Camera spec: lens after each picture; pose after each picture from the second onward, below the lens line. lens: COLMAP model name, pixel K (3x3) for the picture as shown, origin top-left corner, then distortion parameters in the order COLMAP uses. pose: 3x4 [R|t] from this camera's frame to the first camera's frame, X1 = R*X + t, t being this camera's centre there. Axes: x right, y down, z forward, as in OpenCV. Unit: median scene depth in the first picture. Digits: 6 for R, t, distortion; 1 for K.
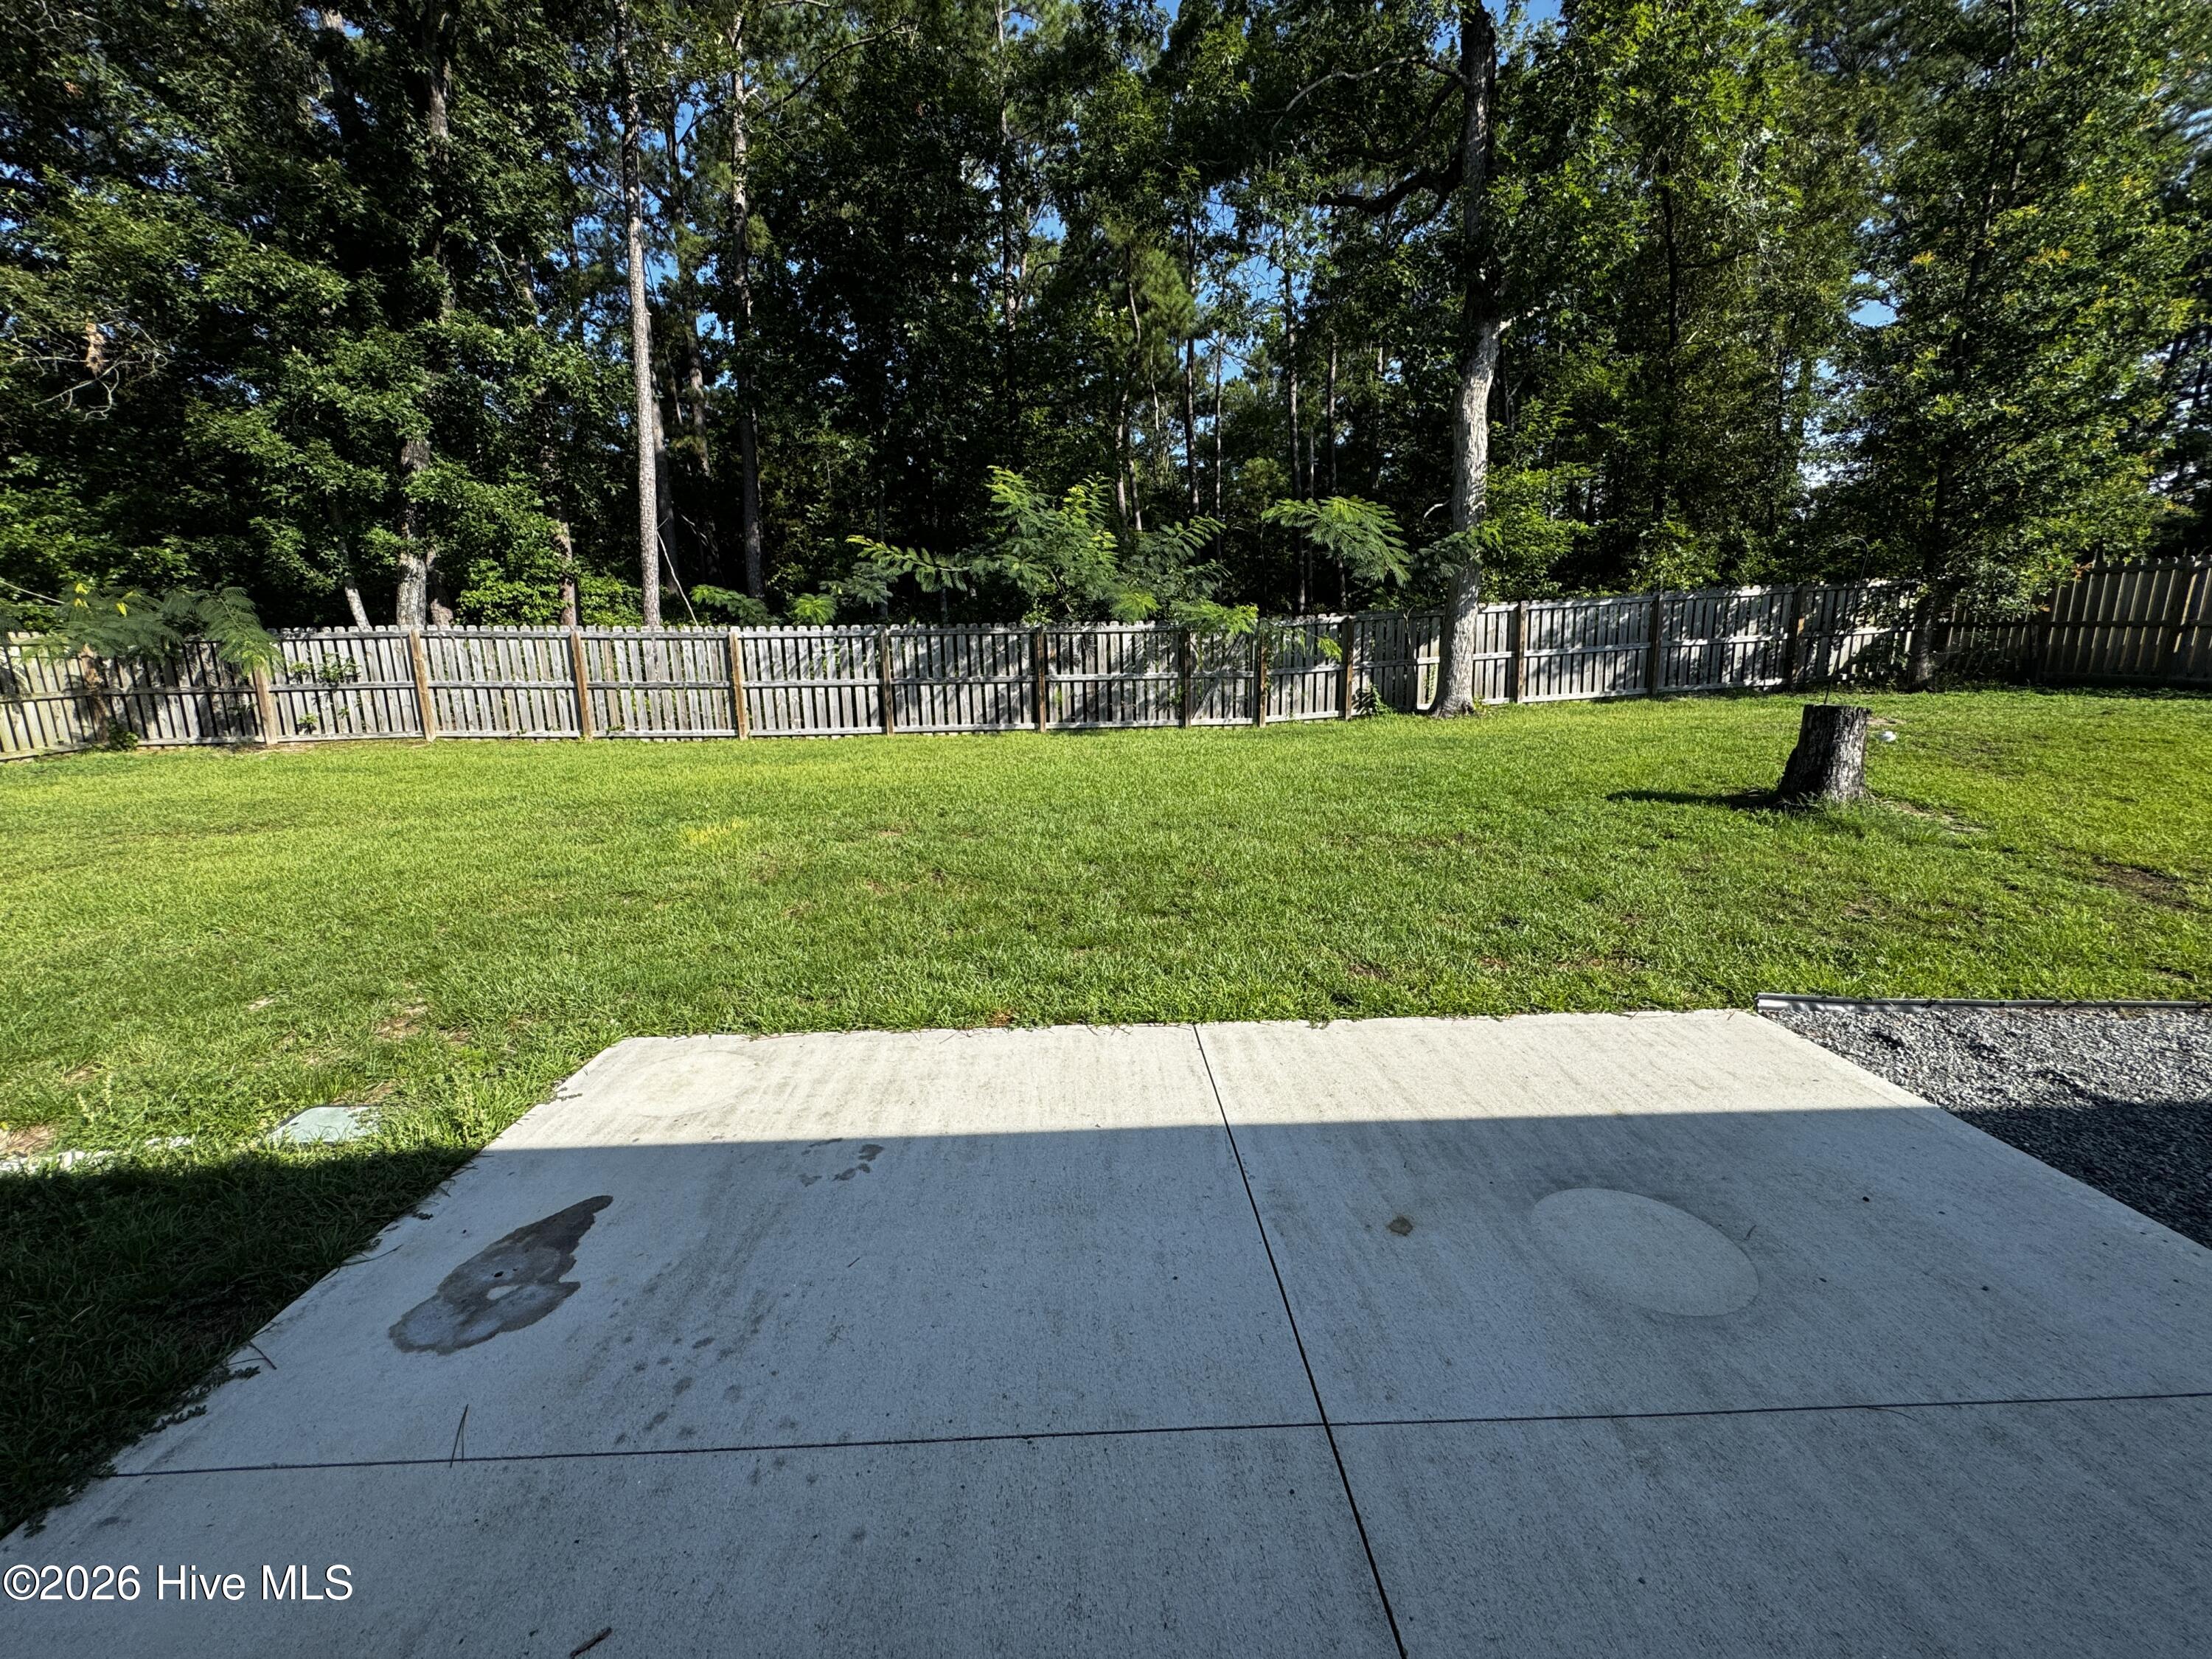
lens RADIAL K [[886.2, 0, 1106.0], [0, 886.2, 829.5], [0, 0, 1]] dist [0.001228, 0.000297]
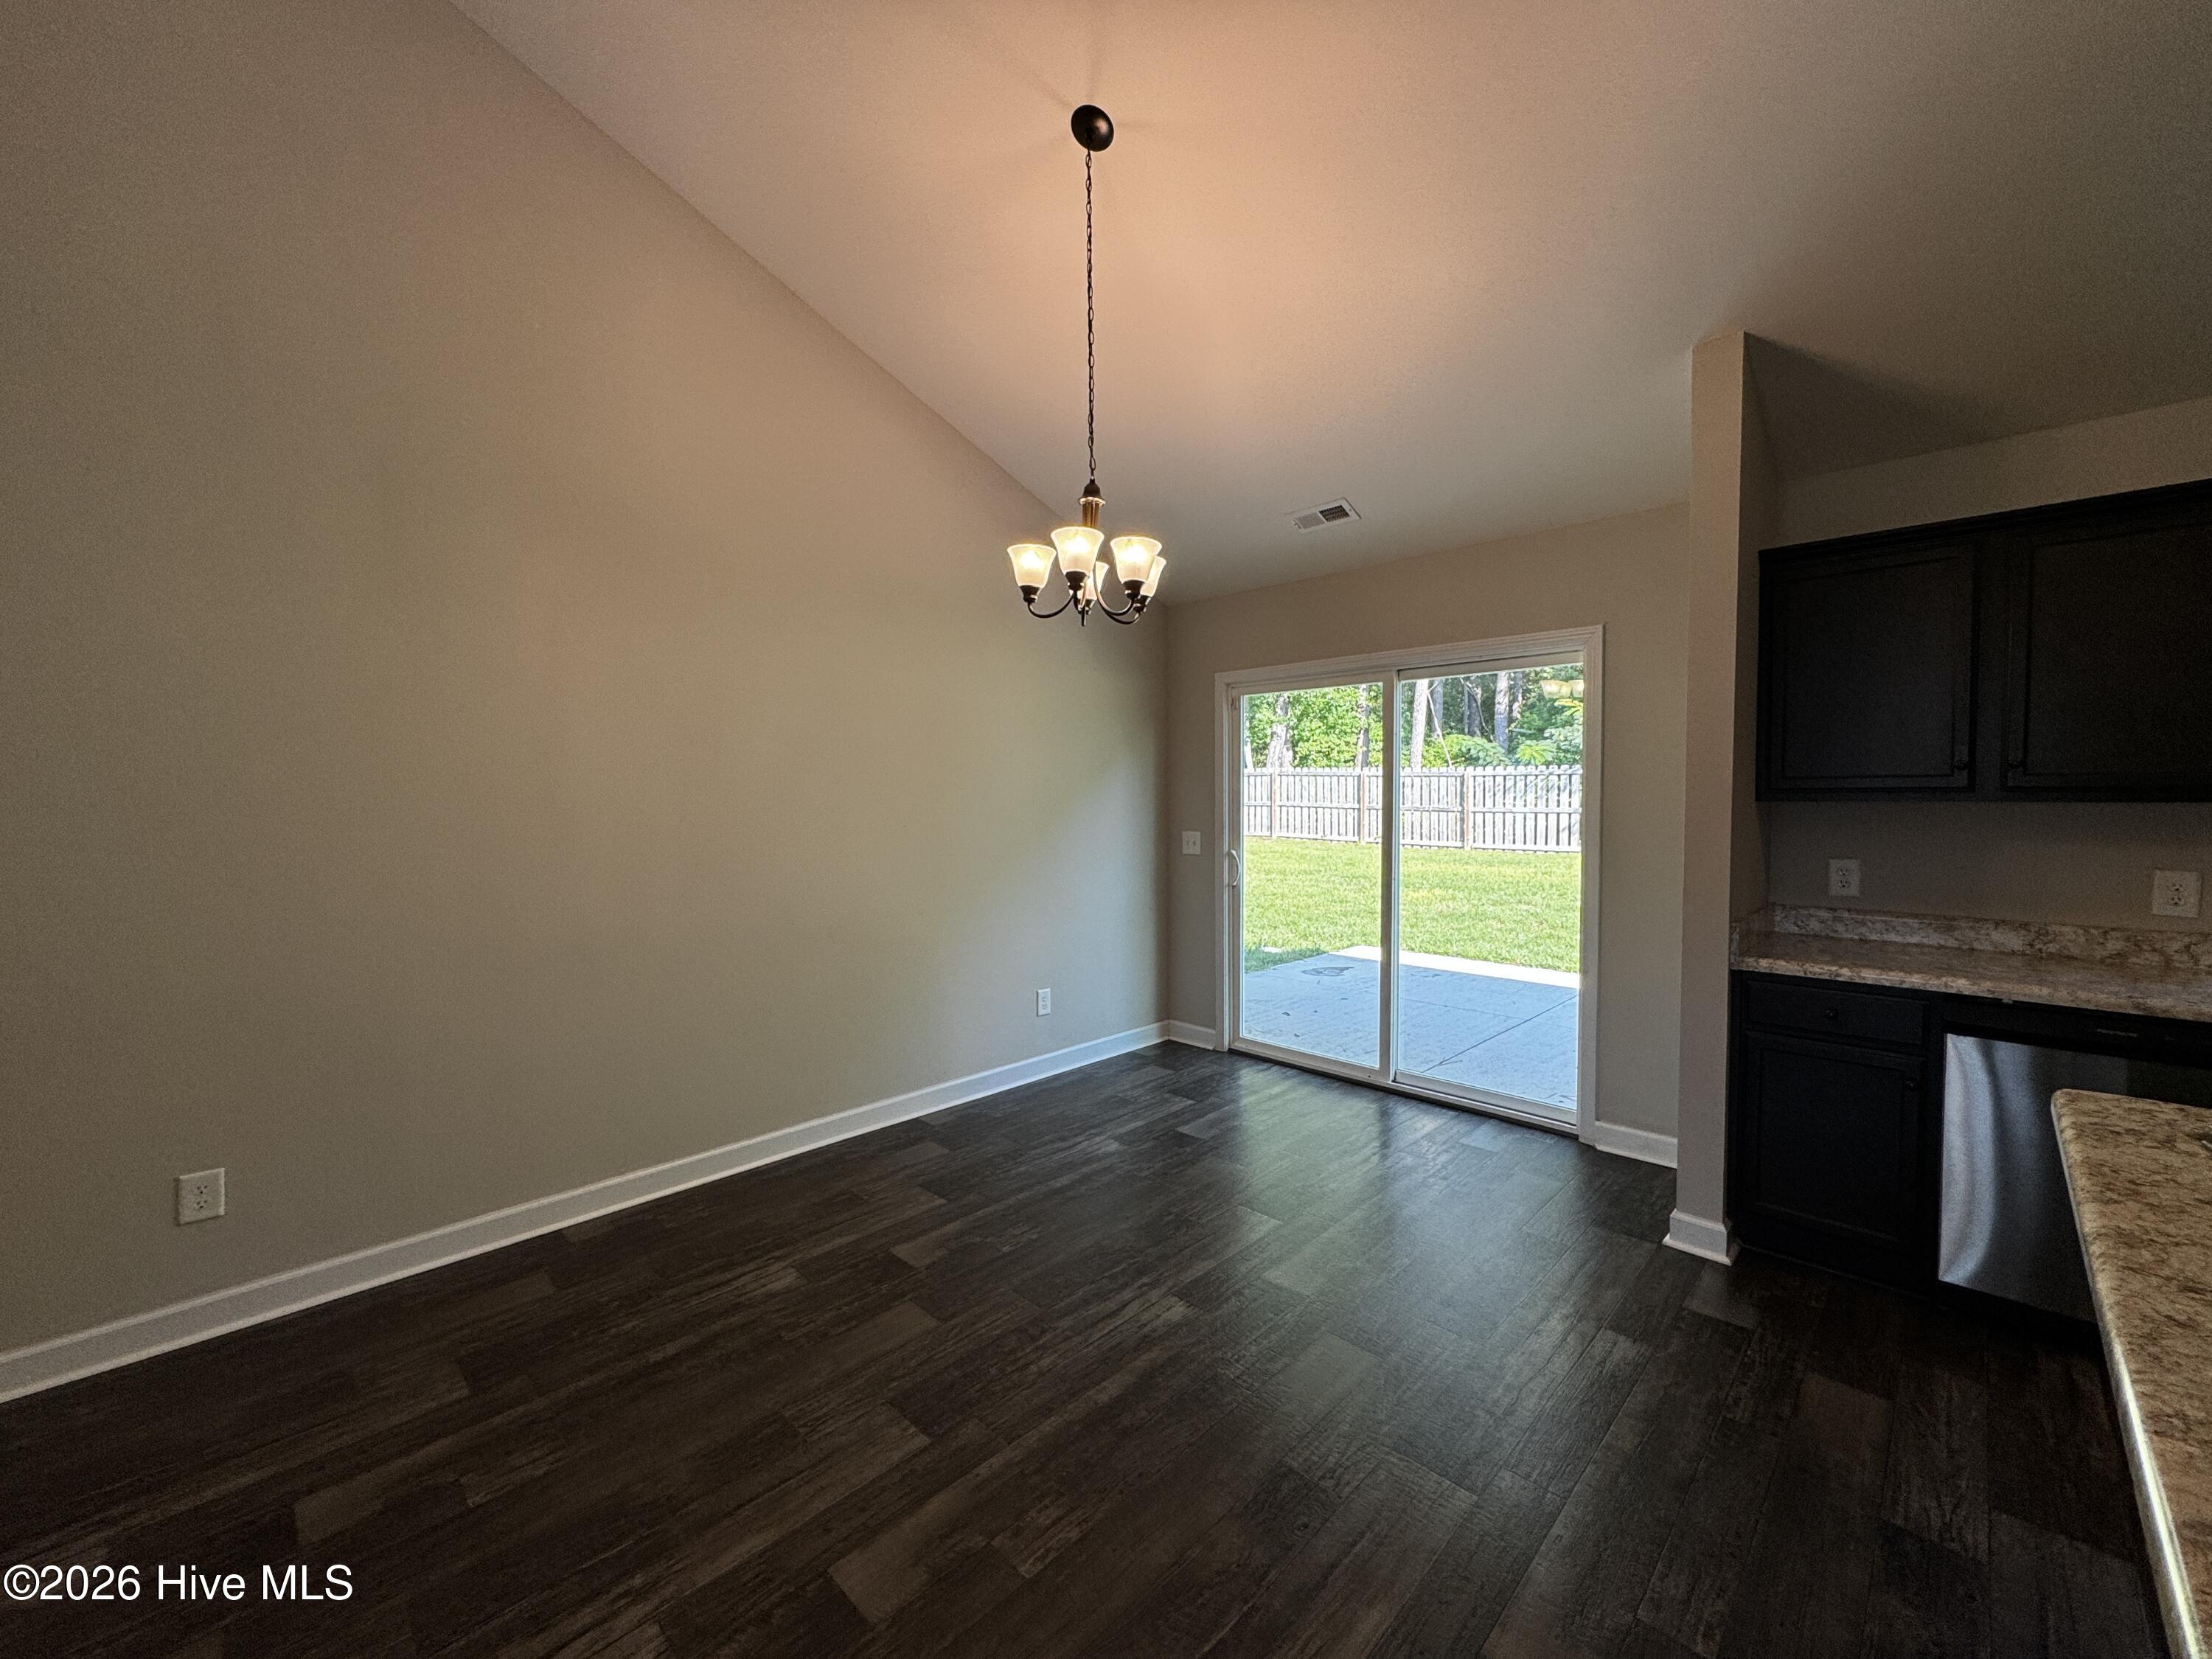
lens RADIAL K [[887.7, 0, 1106.0], [0, 887.7, 829.5], [0, 0, 1]] dist [0.002102, 0.000413]
pose [[0.690340, 0.044921, -0.722089, 0.182697], [-0.143778, 0.986682, -0.076074, 0.048709], [0.709055, 0.156337, 0.687604, -0.315119]]
